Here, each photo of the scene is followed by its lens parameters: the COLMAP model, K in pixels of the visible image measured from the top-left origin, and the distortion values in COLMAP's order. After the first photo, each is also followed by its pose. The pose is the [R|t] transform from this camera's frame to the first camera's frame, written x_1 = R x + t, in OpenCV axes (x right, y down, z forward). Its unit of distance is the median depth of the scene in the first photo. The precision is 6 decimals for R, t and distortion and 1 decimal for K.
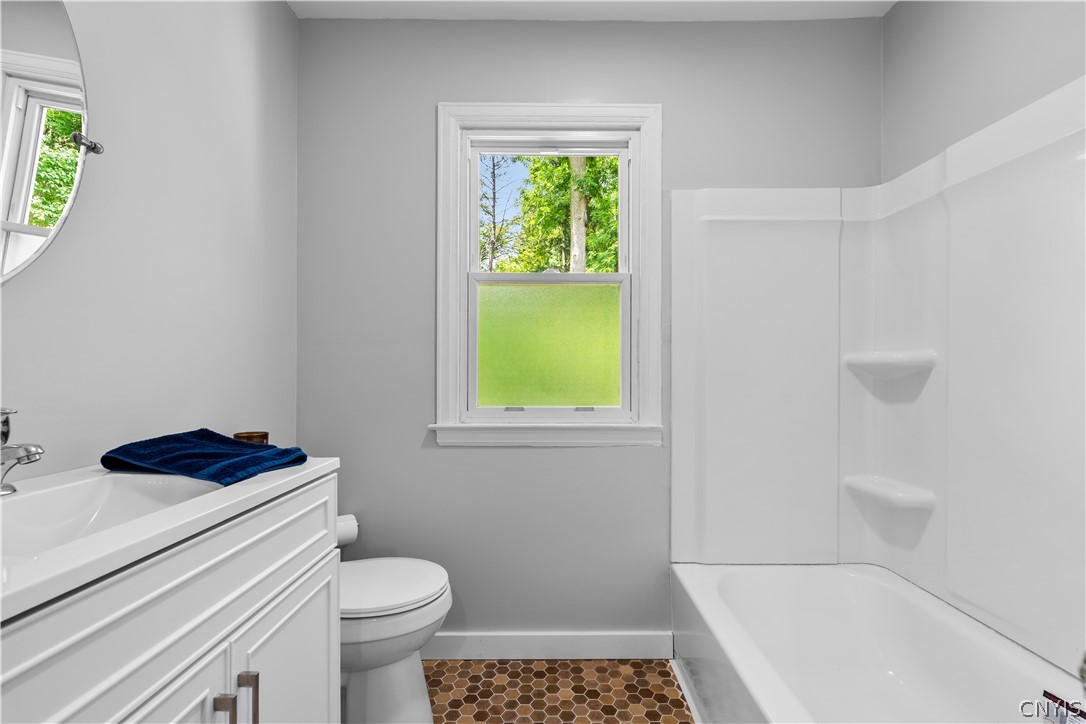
lens RADIAL K [[481.1, 0, 543.3], [0, 481.1, 370.2], [0, 0, 1]] dist [-0.002738, -0.000106]
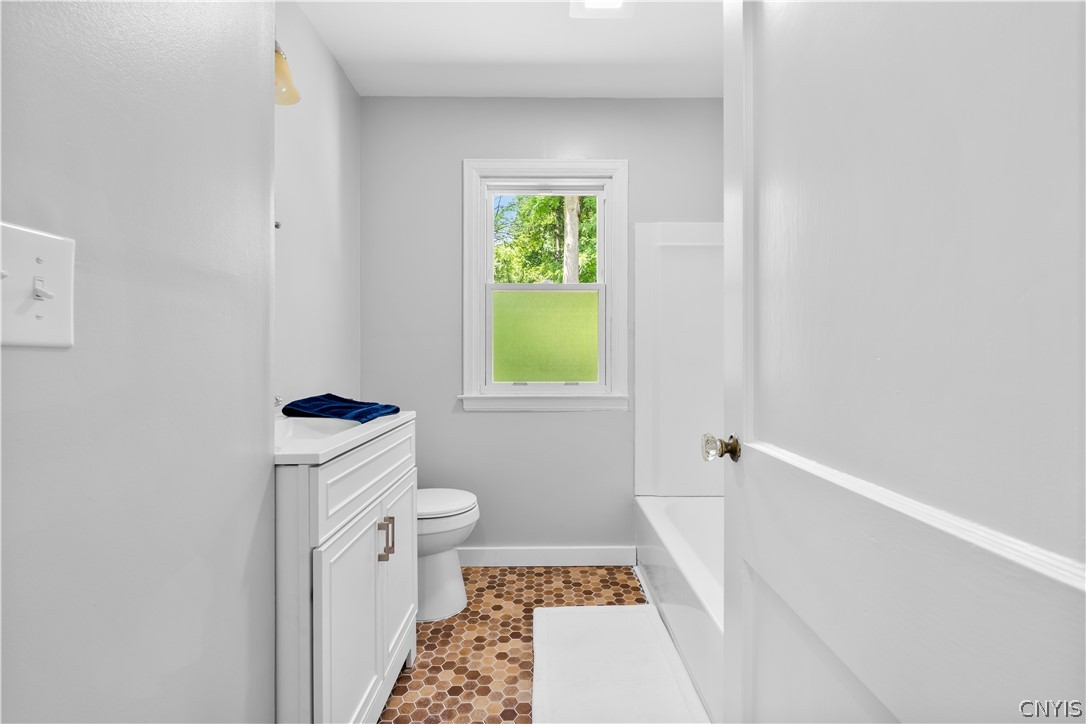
lens RADIAL K [[481.1, 0, 544.6], [0, 481.1, 359.1], [0, 0, 1]] dist [-0.002738, -0.000106]
pose [[0.999897, -0.001865, 0.014260, -0.010397], [0.001684, 0.999918, 0.012717, -0.006793], [-0.014282, -0.012691, 0.999817, -0.370100]]
